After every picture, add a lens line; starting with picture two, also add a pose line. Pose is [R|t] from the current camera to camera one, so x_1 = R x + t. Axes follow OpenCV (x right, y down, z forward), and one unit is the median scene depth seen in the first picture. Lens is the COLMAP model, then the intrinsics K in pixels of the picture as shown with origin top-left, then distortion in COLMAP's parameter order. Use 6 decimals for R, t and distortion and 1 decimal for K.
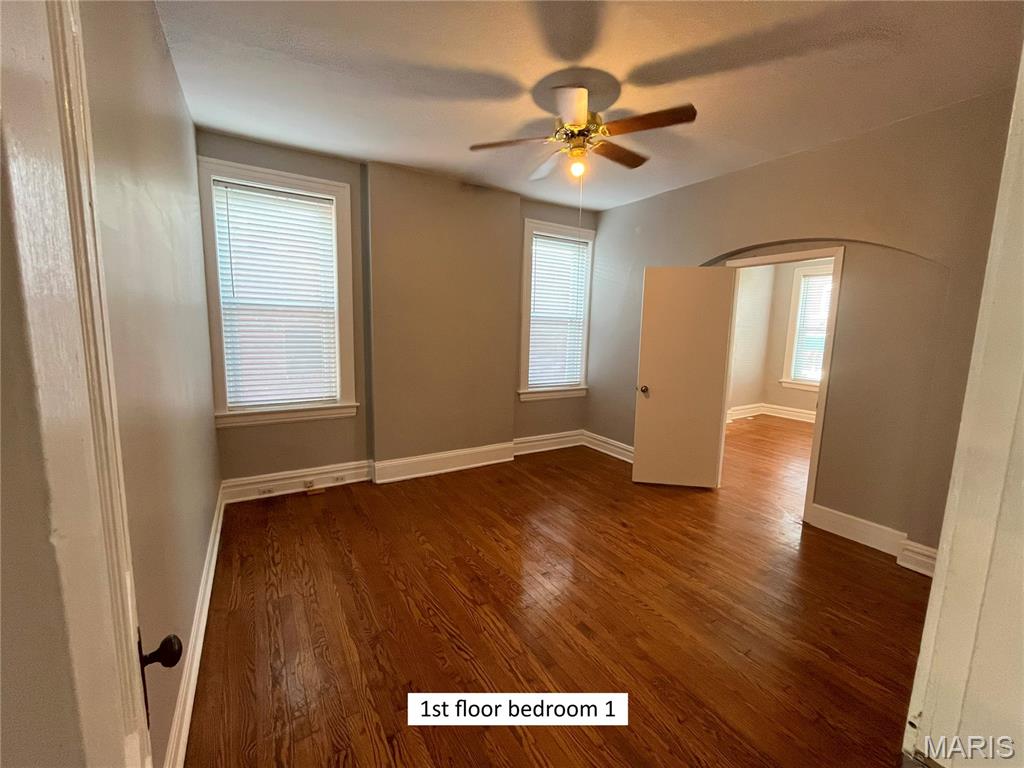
lens RADIAL K [[411.4, 0, 509.6], [0, 411.4, 384.7], [0, 0, 1]] dist [0.000262, -0.000792]
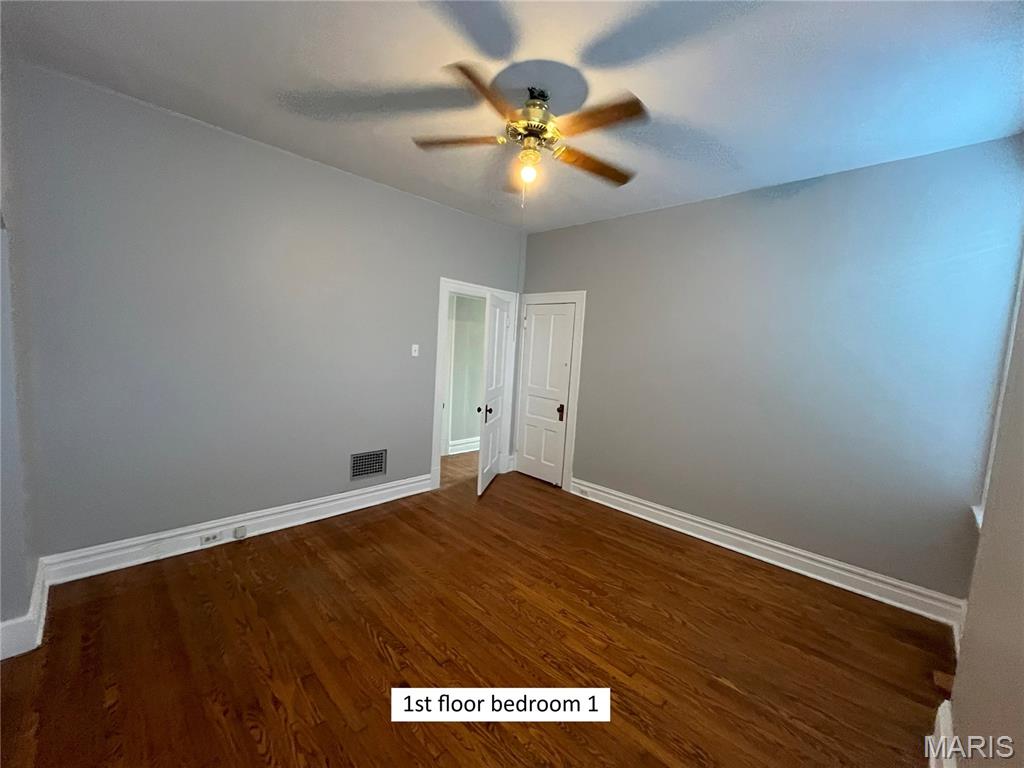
lens RADIAL K [[411.4, 0, 508.9], [0, 411.4, 383.6], [0, 0, 1]] dist [0.000262, -0.000792]
pose [[-0.969734, -0.057158, -0.237378, 0.295328], [-0.112134, 0.967877, 0.225032, -0.217138], [0.216890, 0.244840, -0.944993, 1.463456]]
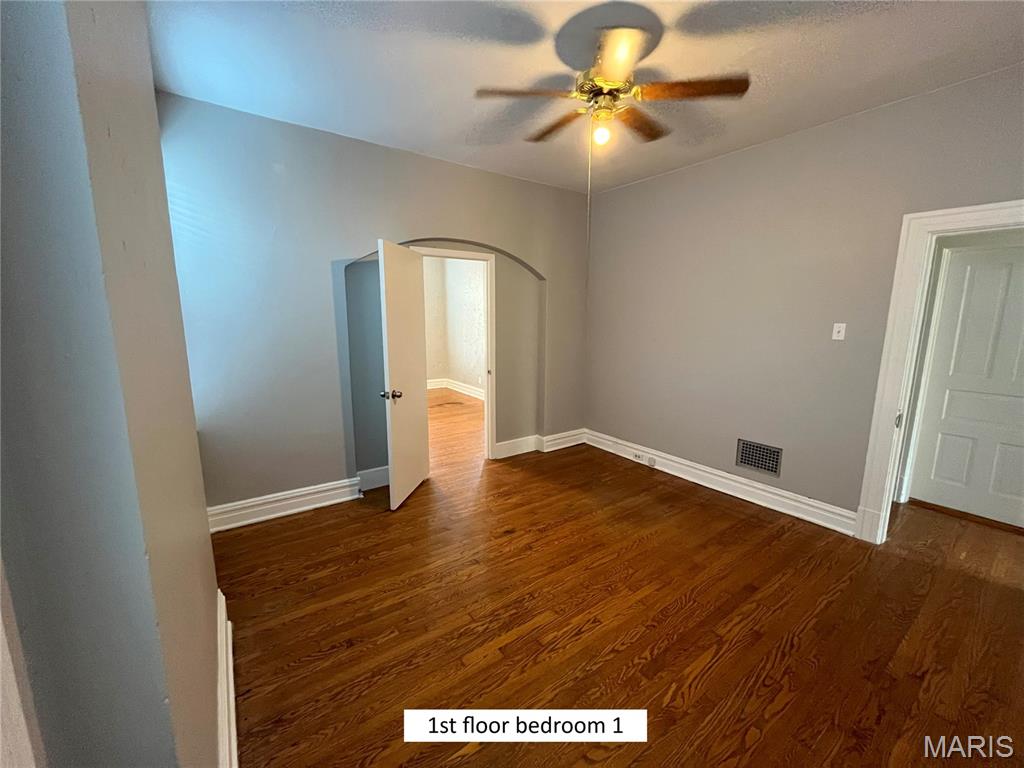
lens RADIAL K [[411.4, 0, 510.7], [0, 411.4, 384.4], [0, 0, 1]] dist [0.000262, -0.000792]
pose [[-0.063792, -0.190639, 0.979585, -0.568591], [0.133303, 0.971161, 0.197680, -0.166856], [-0.989020, 0.143192, -0.036539, 0.978507]]
